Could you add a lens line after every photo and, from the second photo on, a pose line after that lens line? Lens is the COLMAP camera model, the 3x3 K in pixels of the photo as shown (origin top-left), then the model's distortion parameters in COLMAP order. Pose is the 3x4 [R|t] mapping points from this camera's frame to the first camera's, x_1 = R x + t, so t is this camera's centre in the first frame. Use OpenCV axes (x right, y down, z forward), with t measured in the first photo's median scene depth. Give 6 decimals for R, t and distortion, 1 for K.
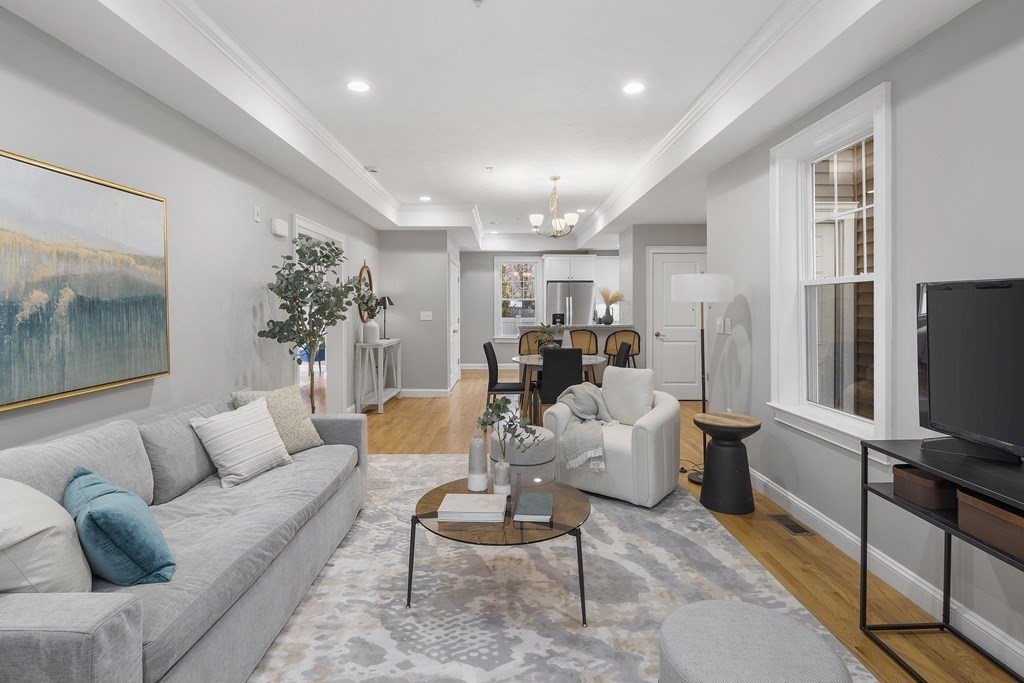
lens RADIAL K [[505.3, 0, 478.5], [0, 505.3, 308.5], [0, 0, 1]] dist [0.000048, -0.000012]
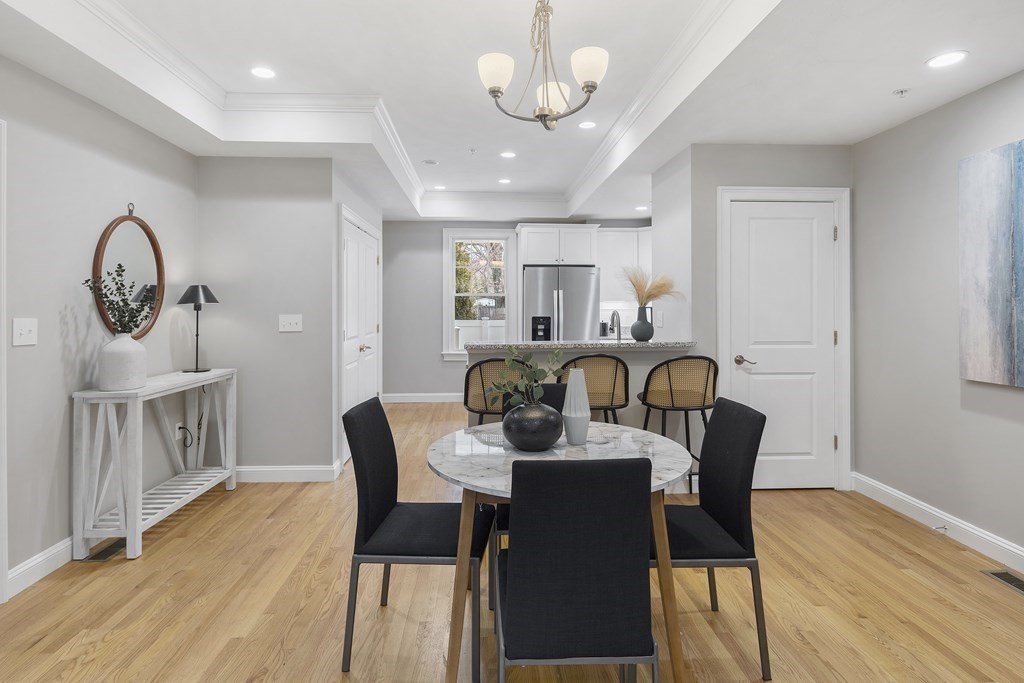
lens RADIAL K [[514.3, 0, 497.3], [0, 514.3, 301.2], [0, 0, 1]] dist [0.000281, -0.000397]
pose [[0.996294, 0.000734, 0.086008, 0.062116], [0.000300, 0.999928, -0.012012, -0.001494], [-0.086011, 0.011994, 0.996222, 0.468575]]
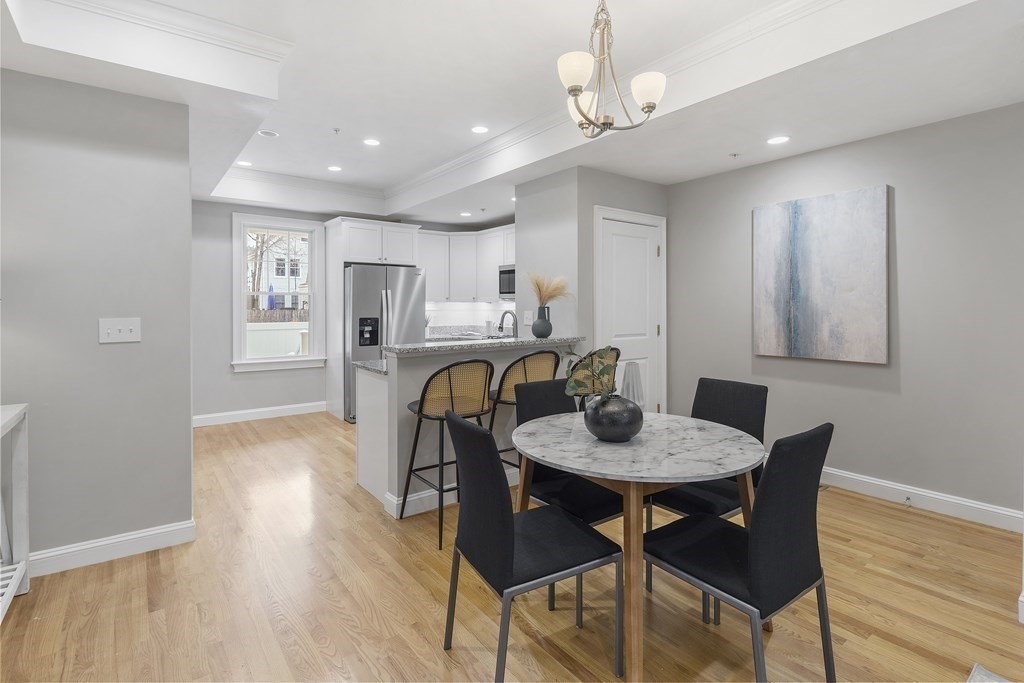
lens RADIAL K [[505.0, 0, 508.4], [0, 505.0, 305.1], [0, 0, 1]] dist [-0.000456, -0.000777]
pose [[0.771768, 0.002975, 0.635897, -0.120345], [0.002252, 0.999970, -0.007412, 0.000354], [-0.635900, 0.007153, 0.771738, 0.558662]]
